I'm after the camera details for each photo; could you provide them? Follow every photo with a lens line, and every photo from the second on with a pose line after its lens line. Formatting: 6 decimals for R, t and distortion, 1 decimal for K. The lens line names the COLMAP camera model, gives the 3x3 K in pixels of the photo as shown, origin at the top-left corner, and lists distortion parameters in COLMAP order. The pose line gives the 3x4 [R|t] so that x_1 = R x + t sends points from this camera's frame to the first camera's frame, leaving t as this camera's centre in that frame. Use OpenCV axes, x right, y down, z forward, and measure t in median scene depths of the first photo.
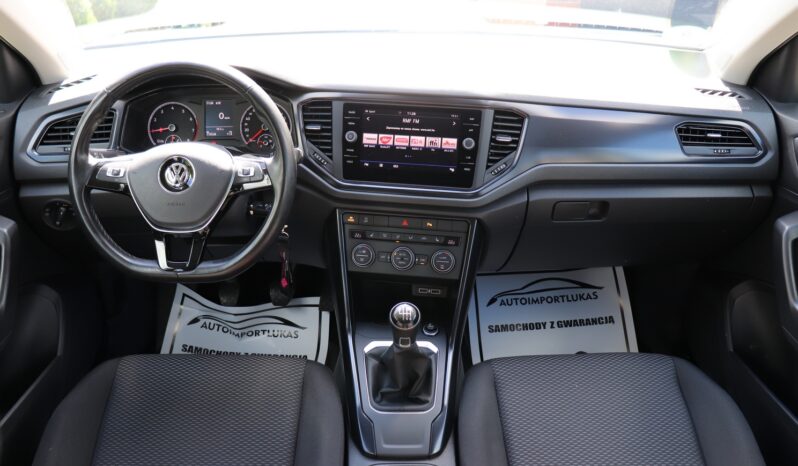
lens RADIAL K [[663.4, 0, 394.7], [0, 663.4, 232.7], [0, 0, 1]] dist [-0.153396, 0.115138]
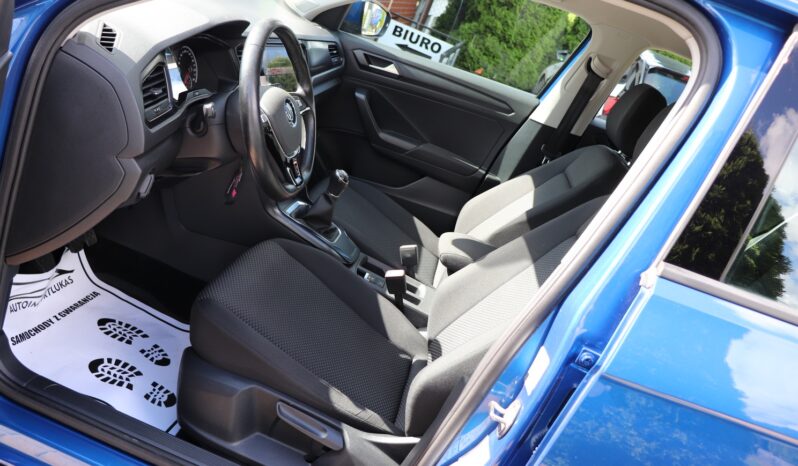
lens RADIAL K [[663.4, 0, 401.0], [0, 663.4, 234.3], [0, 0, 1]] dist [-0.153396, 0.115138]
pose [[0.168498, -0.319455, 0.932500, -1.387503], [0.133615, 0.944697, 0.299490, -0.193296], [-0.976604, 0.074132, 0.201864, 0.472244]]
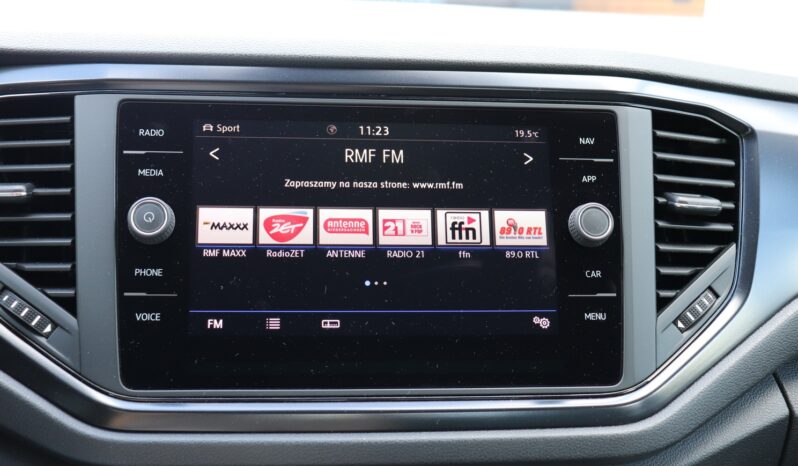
lens RADIAL K [[853.9, 0, 387.3], [0, 853.9, 235.7], [0, 0, 1]] dist [-0.030981, 0.000000]
pose [[0.971833, -0.033604, 0.233262, -0.053972], [0.093724, 0.963253, -0.251713, -0.046676], [-0.216232, 0.266486, 0.939271, 0.667742]]
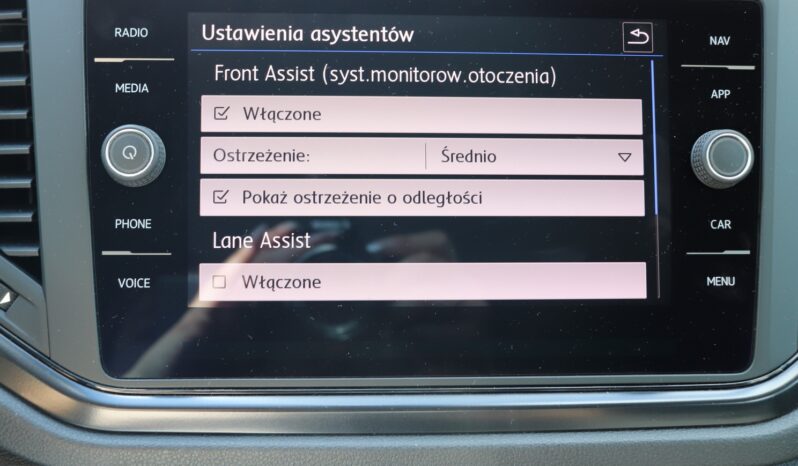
lens RADIAL K [[853.9, 0, 405.9], [0, 853.9, 230.3], [0, 0, 1]] dist [-0.030981, 0.000000]
pose [[0.980466, -0.064516, 0.185808, -0.035148], [0.081238, 0.993163, -0.083831, -0.095775], [-0.179129, 0.097288, 0.979003, 0.742578]]
